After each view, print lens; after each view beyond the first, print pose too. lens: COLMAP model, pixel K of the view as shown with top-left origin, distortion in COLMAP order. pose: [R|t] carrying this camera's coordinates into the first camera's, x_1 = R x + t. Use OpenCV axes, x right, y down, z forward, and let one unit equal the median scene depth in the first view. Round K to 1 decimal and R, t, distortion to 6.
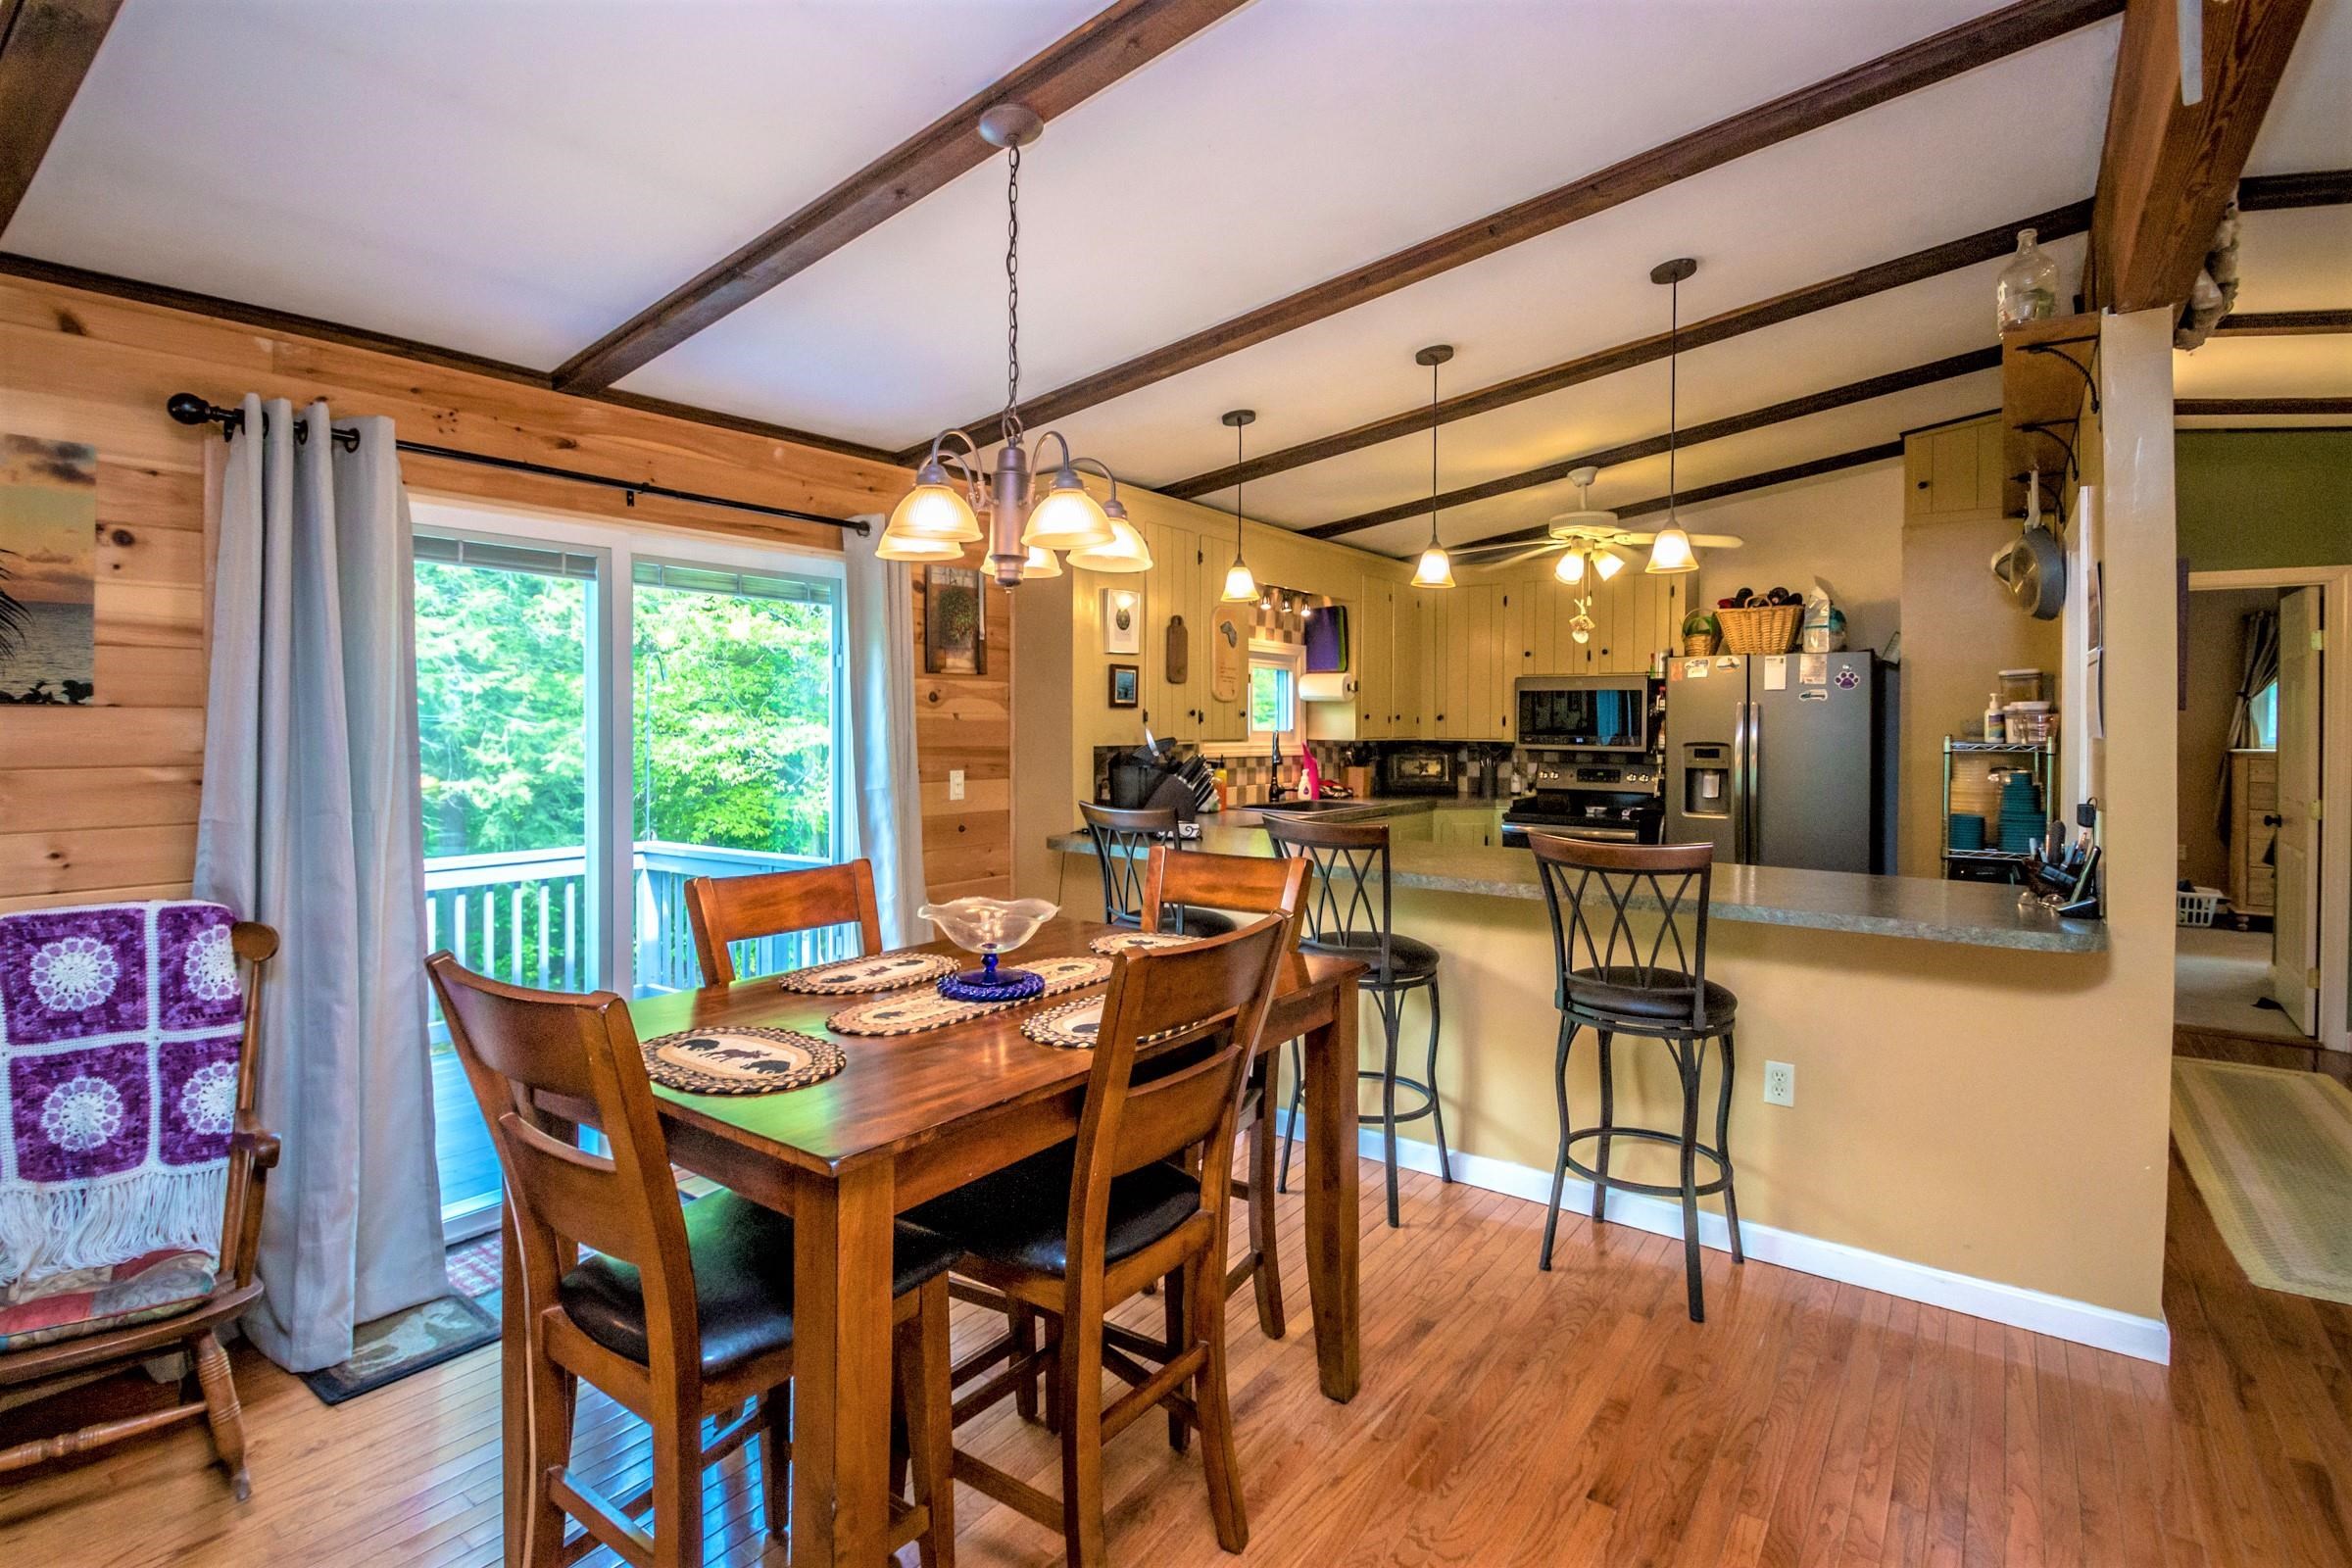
lens RADIAL K [[1115.2, 0, 1189.6], [0, 1115.2, 727.8], [0, 0, 1]] dist [-0.015436, -0.001348]
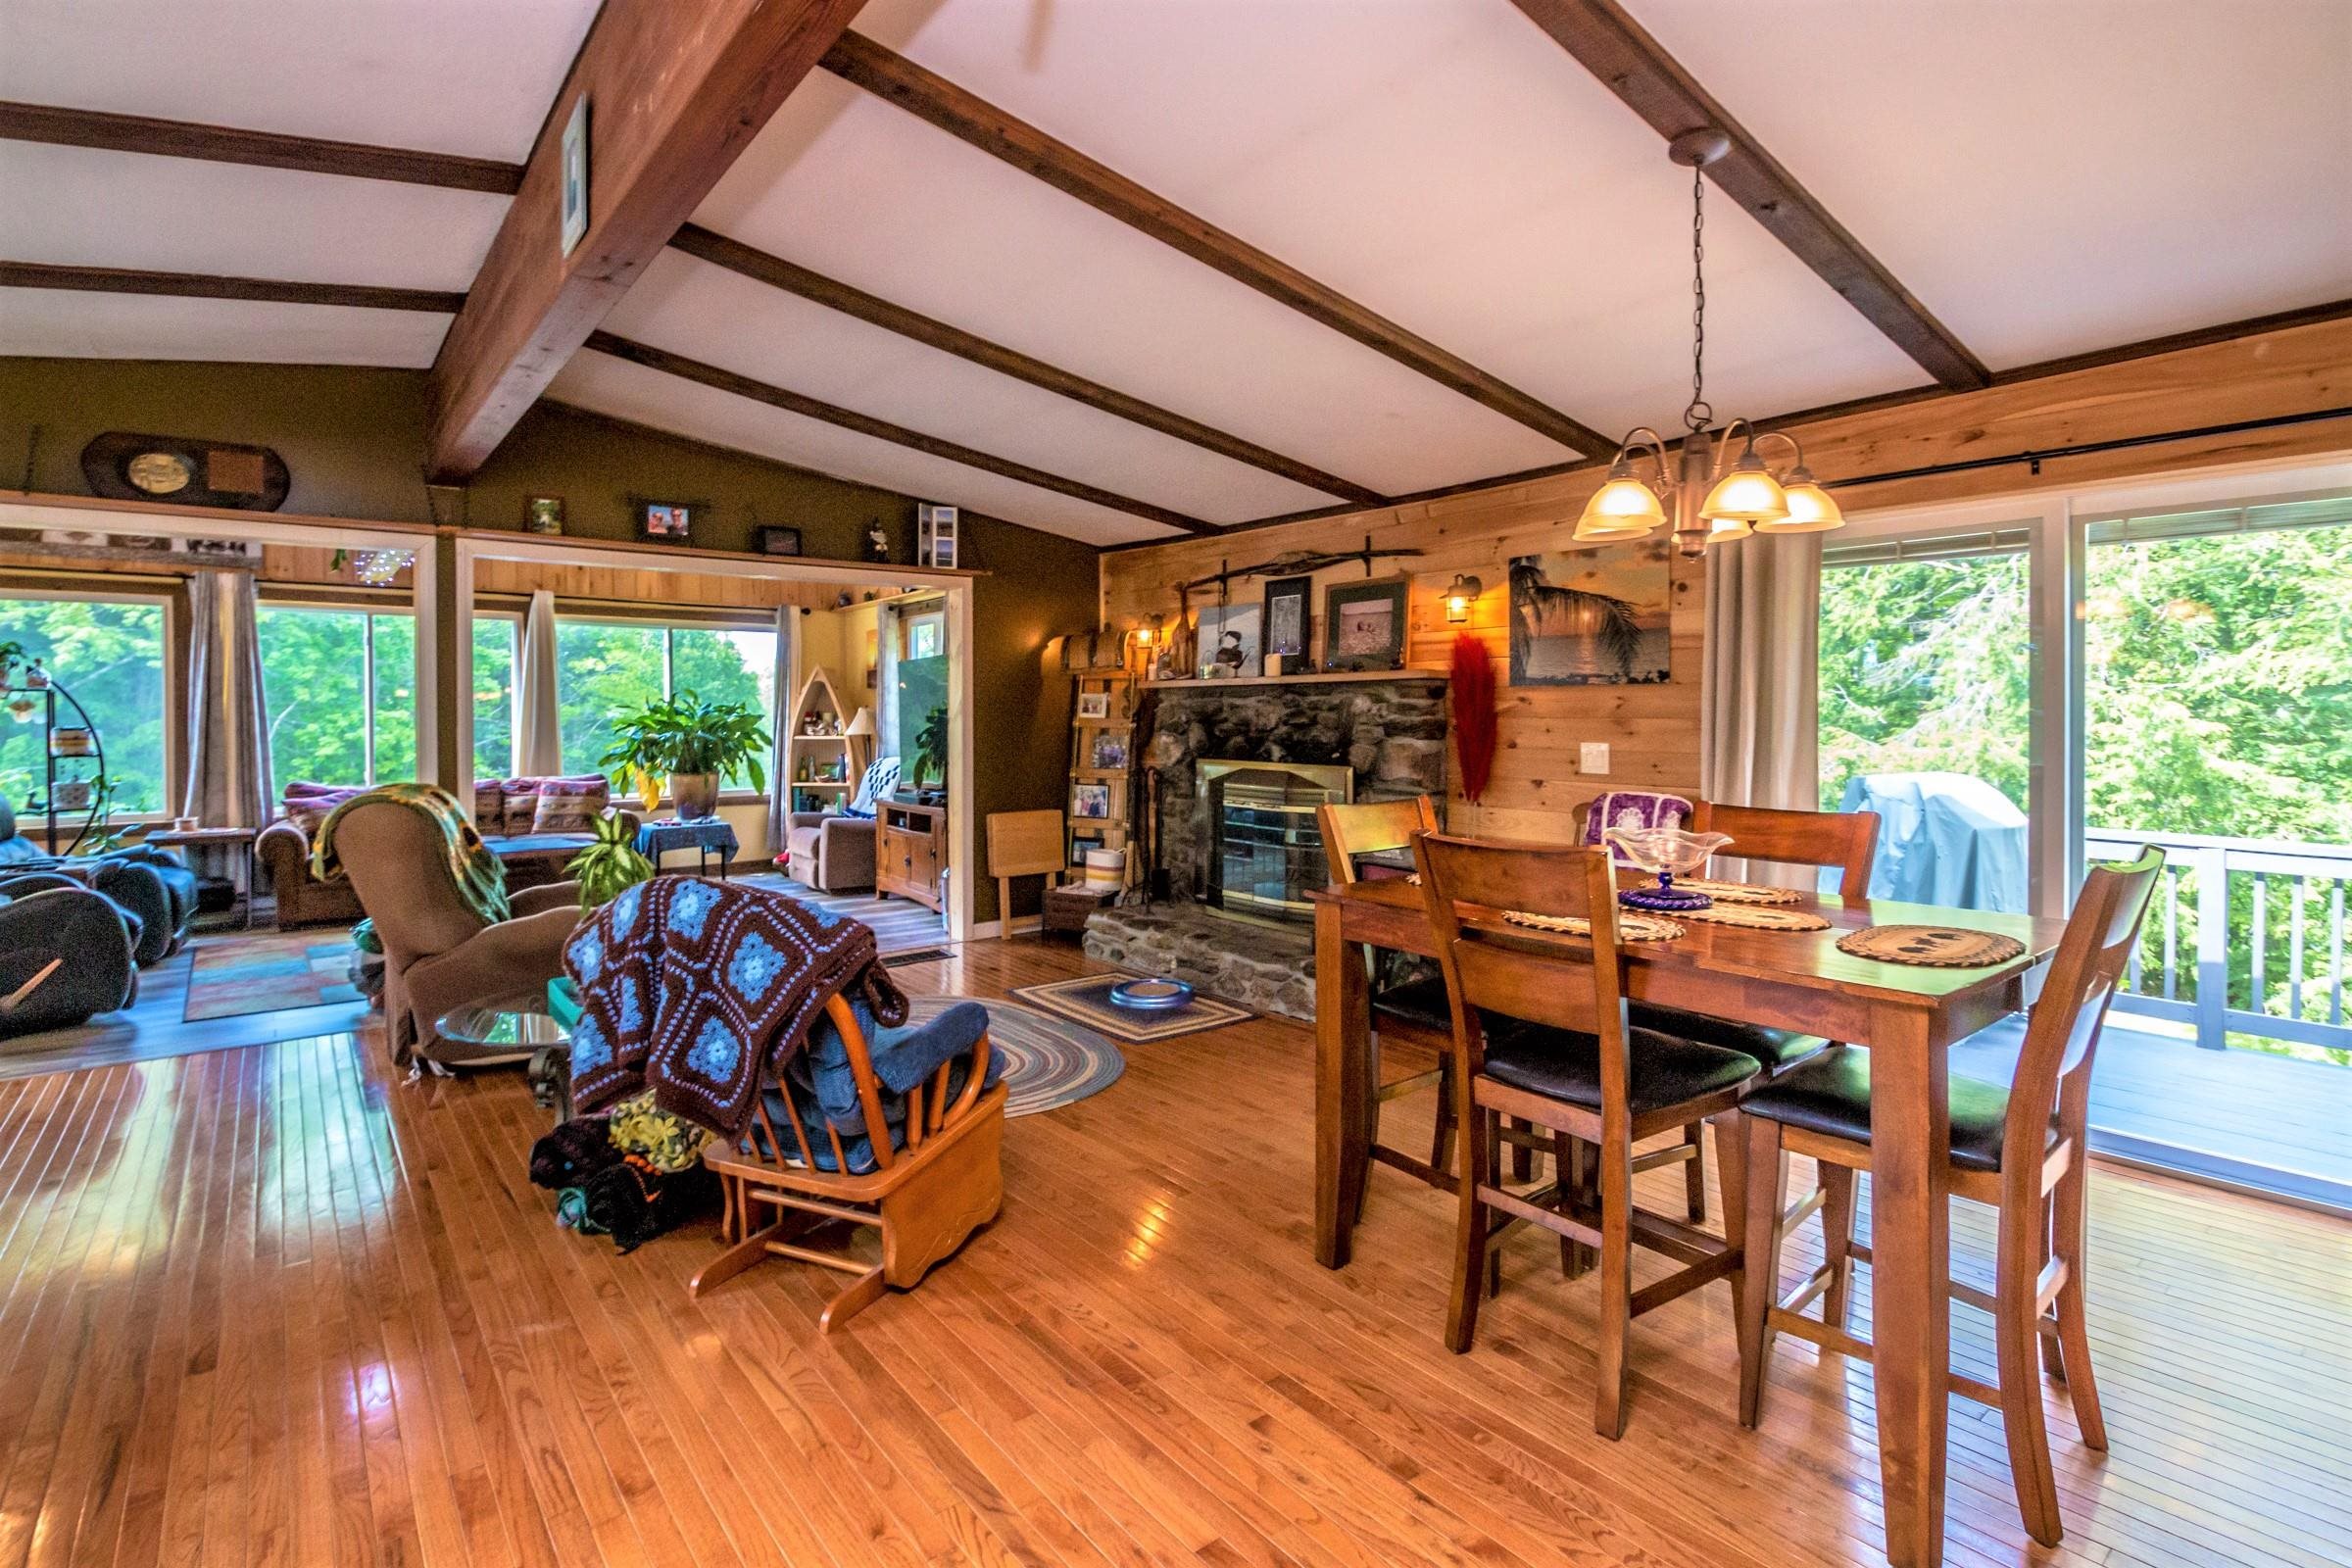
lens RADIAL K [[1115.2, 0, 1189.6], [0, 1115.2, 727.8], [0, 0, 1]] dist [-0.015436, -0.001348]
pose [[-0.255137, 0.011322, -0.966839, 0.444682], [-0.002262, 0.999922, 0.012307, 0.014406], [0.966902, 0.005327, -0.255092, 0.331418]]
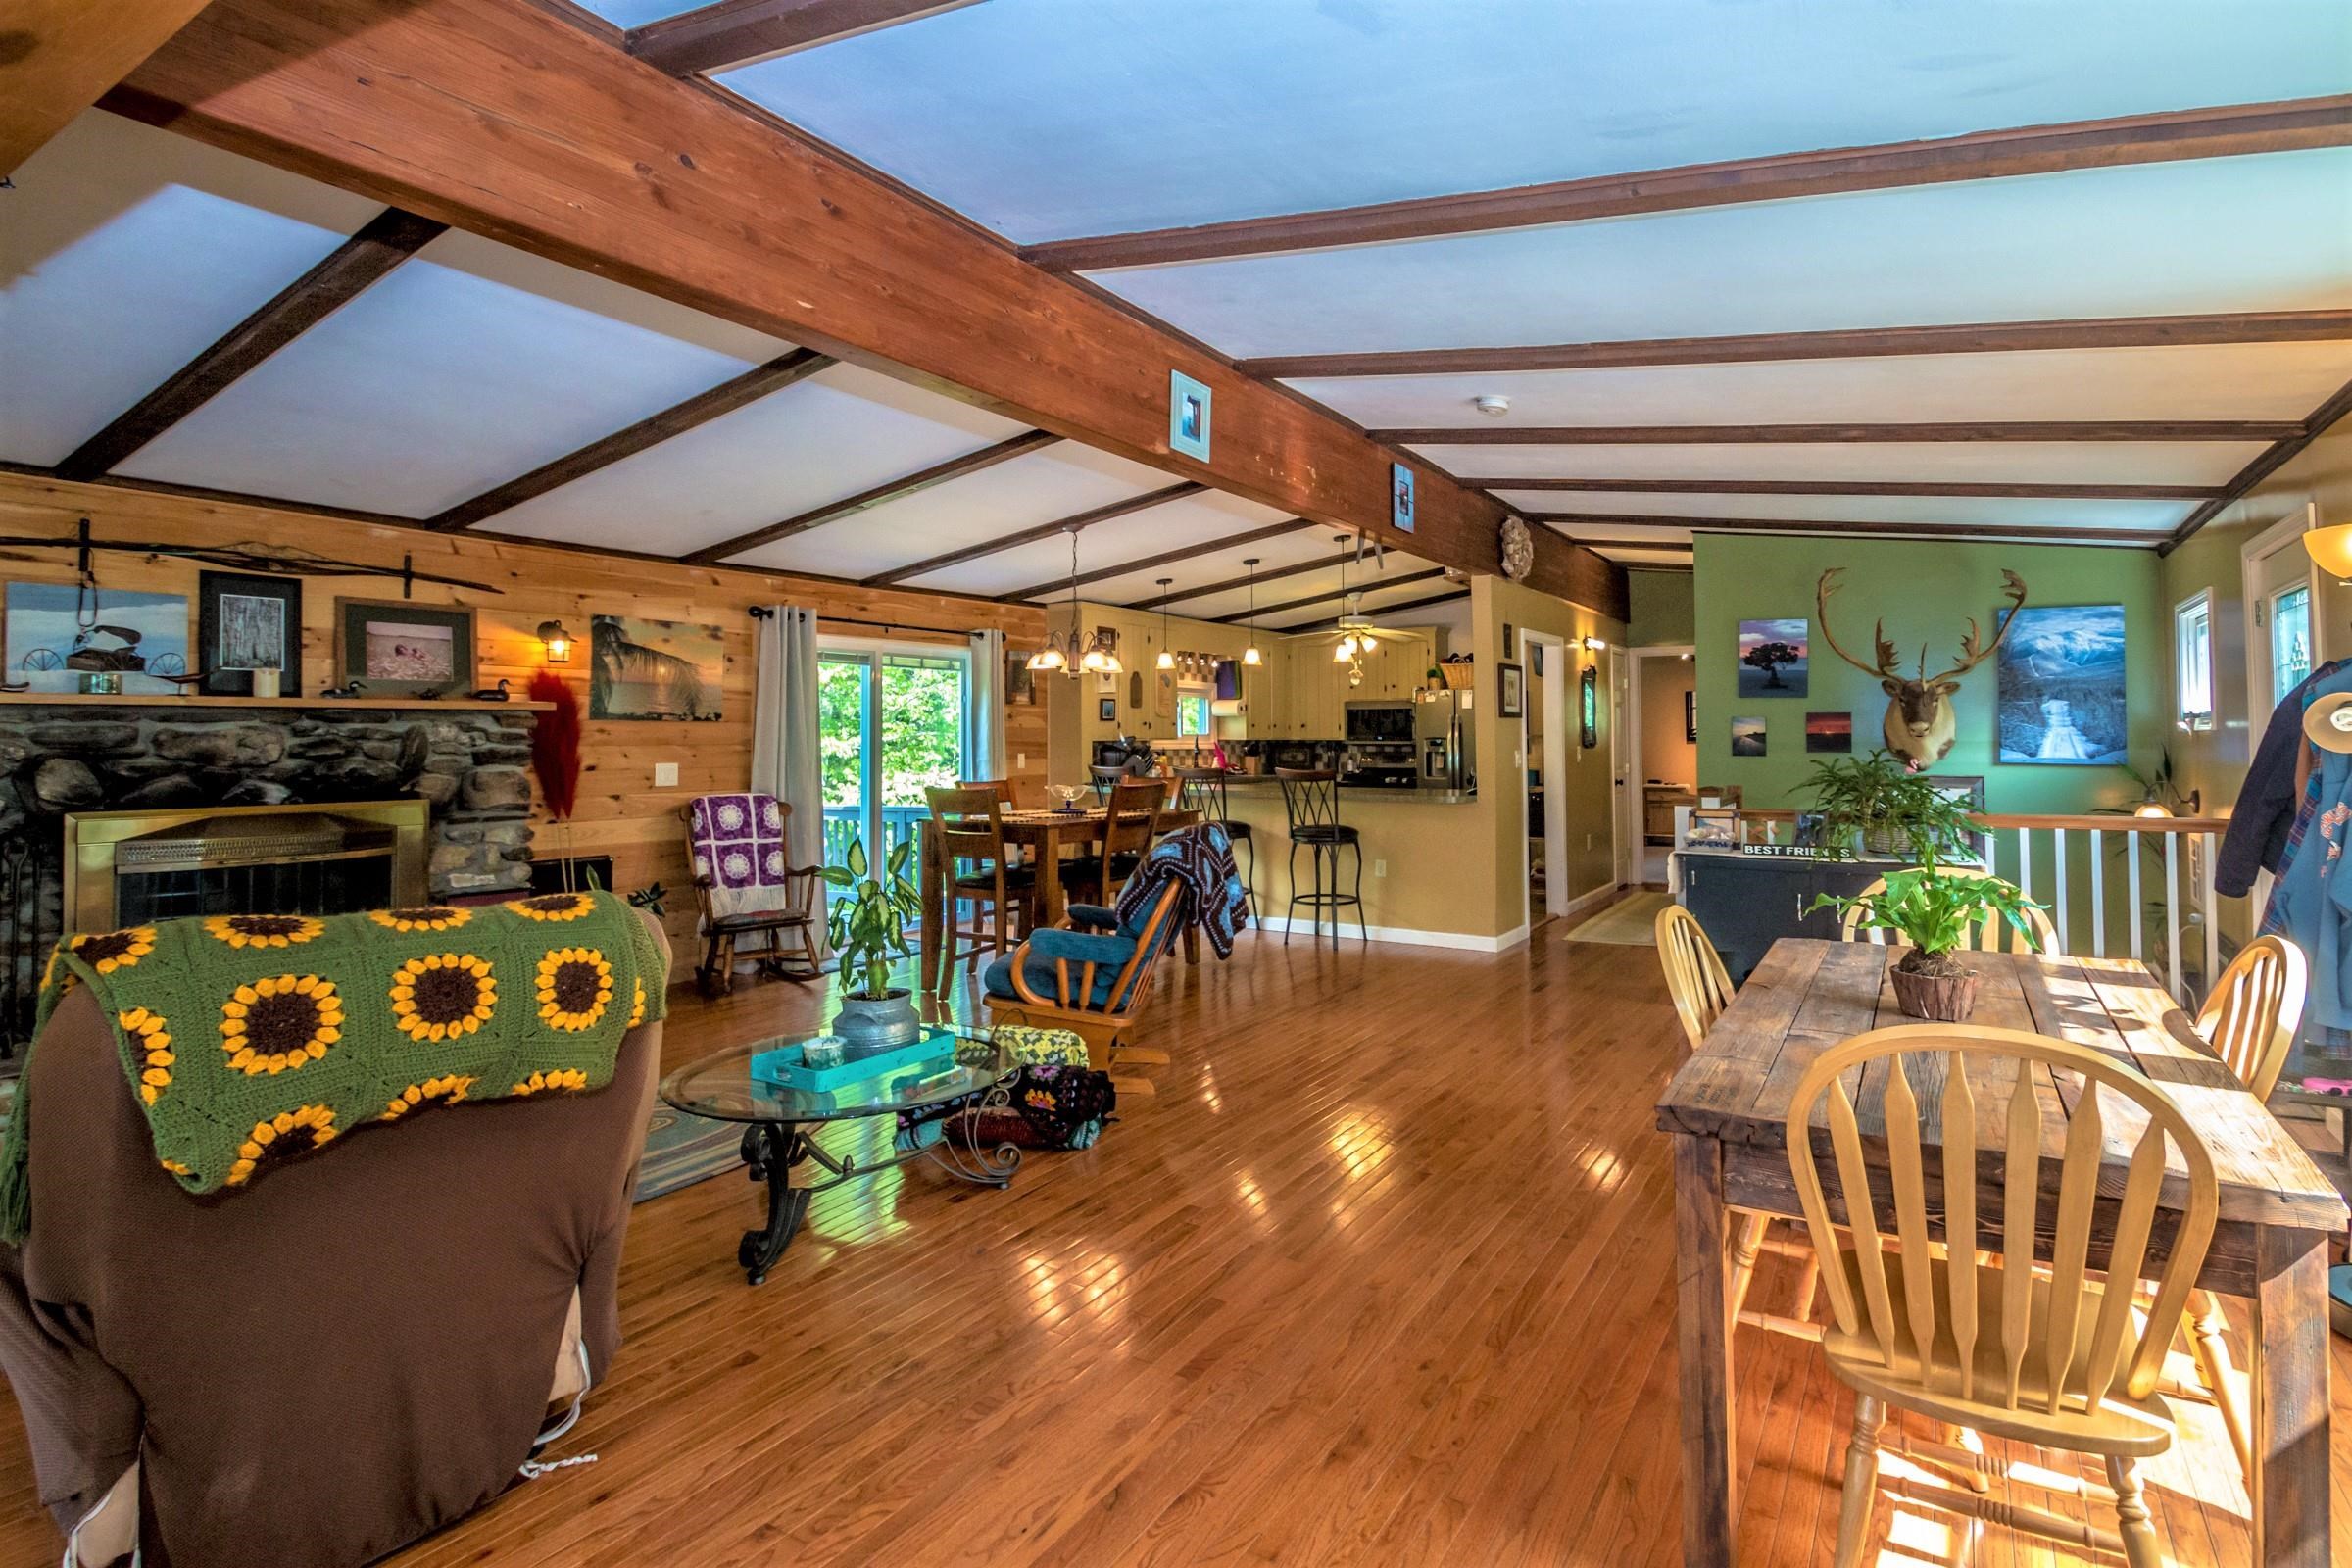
lens RADIAL K [[1130.6, 0, 1276.3], [0, 1130.6, 713.9], [0, 0, 1]] dist [-0.010228, -0.000848]
pose [[0.996105, -0.007320, 0.087872, 0.054383], [0.009622, 0.999621, -0.025799, 0.020973], [-0.087650, 0.026544, 0.995798, -0.882640]]
